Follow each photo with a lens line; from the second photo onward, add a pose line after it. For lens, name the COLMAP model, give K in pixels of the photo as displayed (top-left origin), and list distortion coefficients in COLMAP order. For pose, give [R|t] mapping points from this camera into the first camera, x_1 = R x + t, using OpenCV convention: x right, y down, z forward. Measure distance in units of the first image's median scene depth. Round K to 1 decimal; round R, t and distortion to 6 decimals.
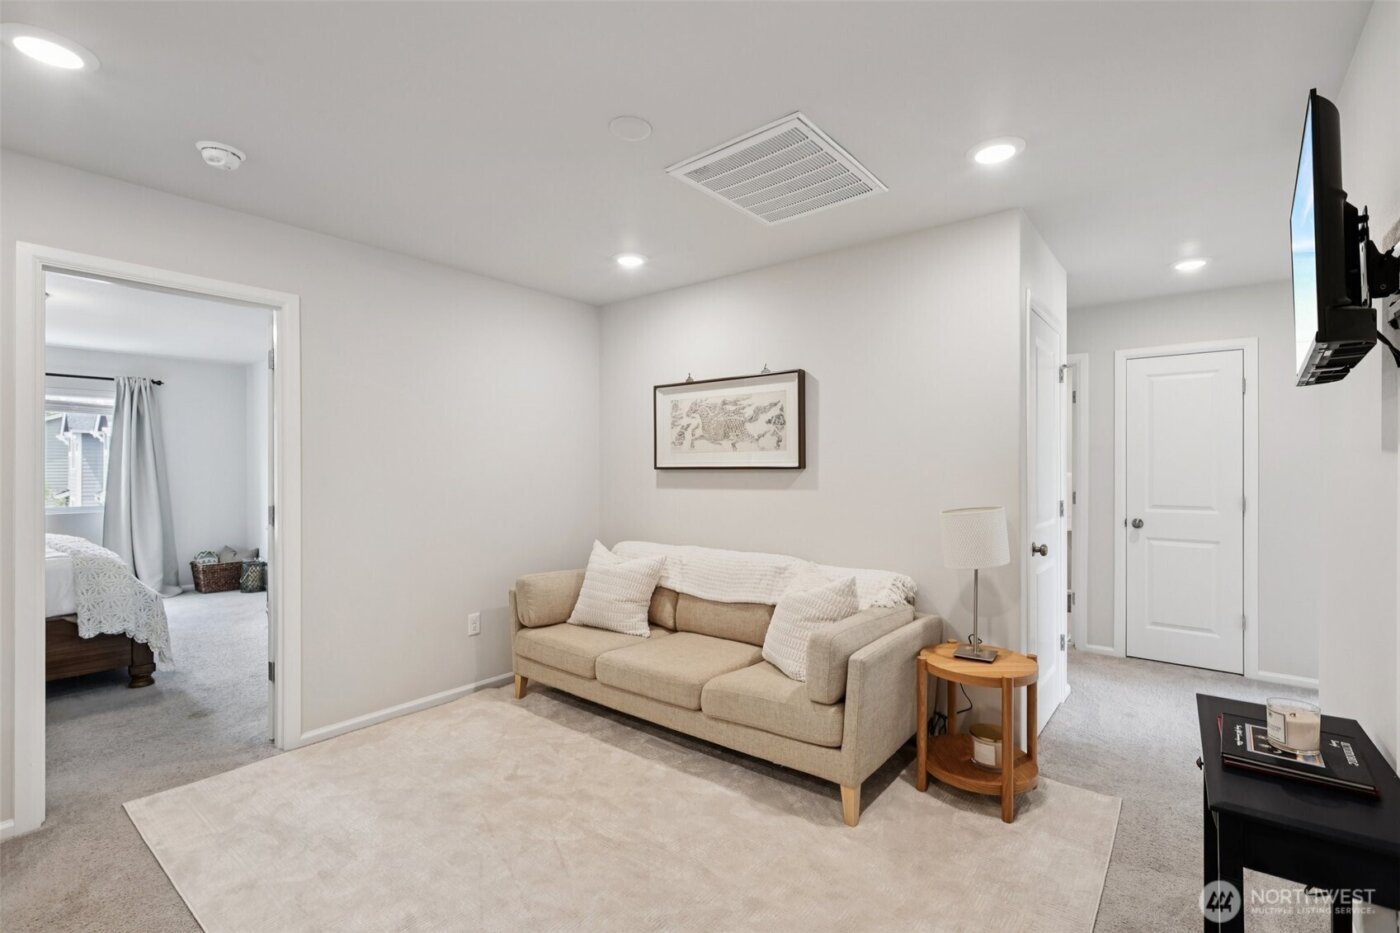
lens RADIAL K [[638.3, 0, 703.5], [0, 638.3, 469.1], [0, 0, 1]] dist [0.005226, 0.001182]
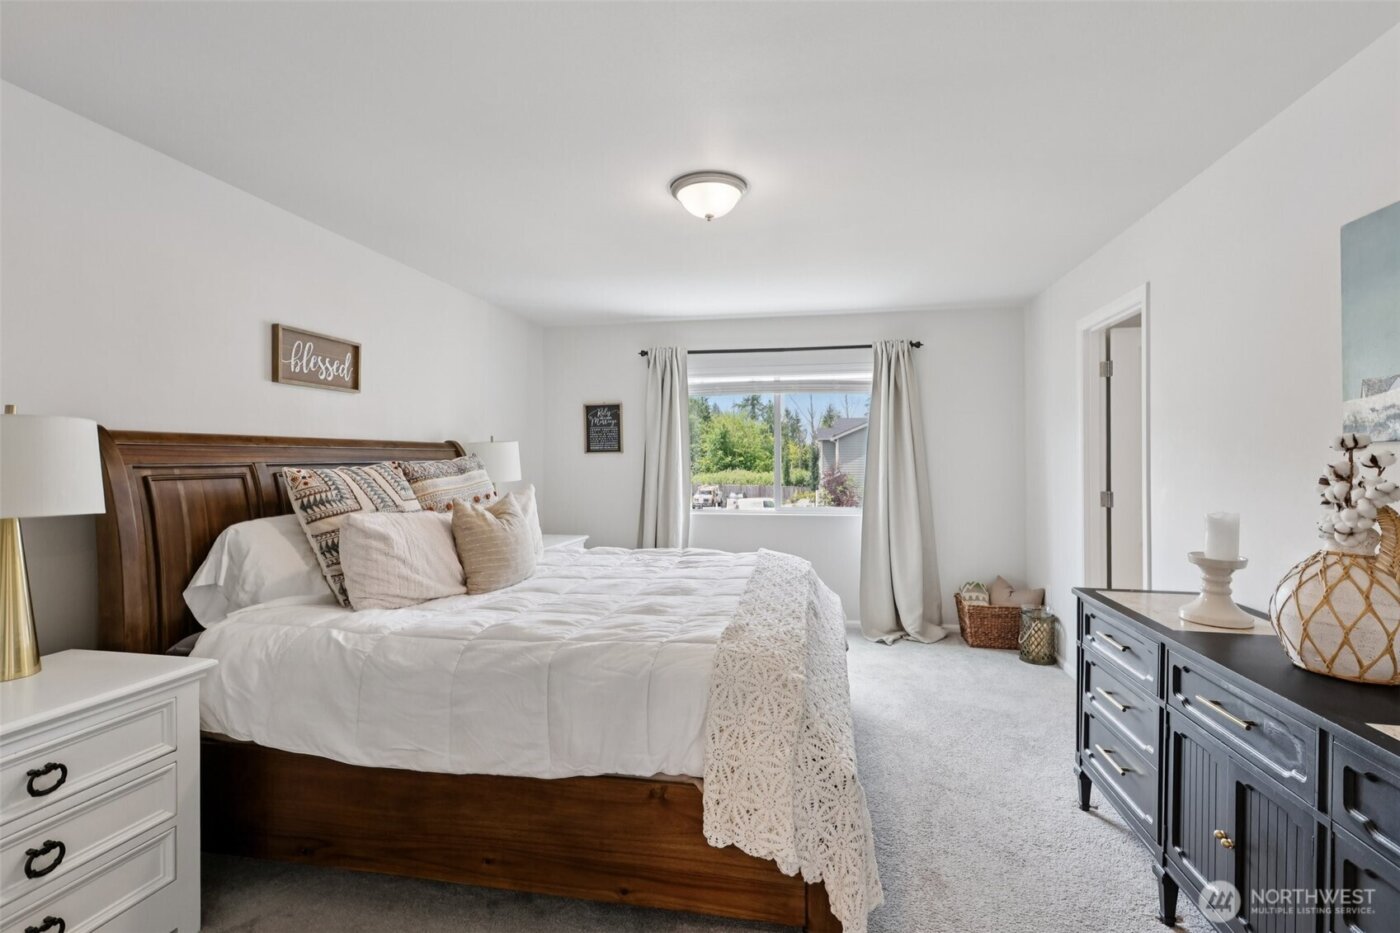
lens RADIAL K [[638.3, 0, 700.8], [0, 638.3, 467.5], [0, 0, 1]] dist [0.005226, 0.001182]
pose [[0.470272, 0.001553, -0.882520, -0.318506], [0.002558, 0.999992, 0.003122, 0.002320], [0.882518, -0.003725, 0.470264, 0.432488]]
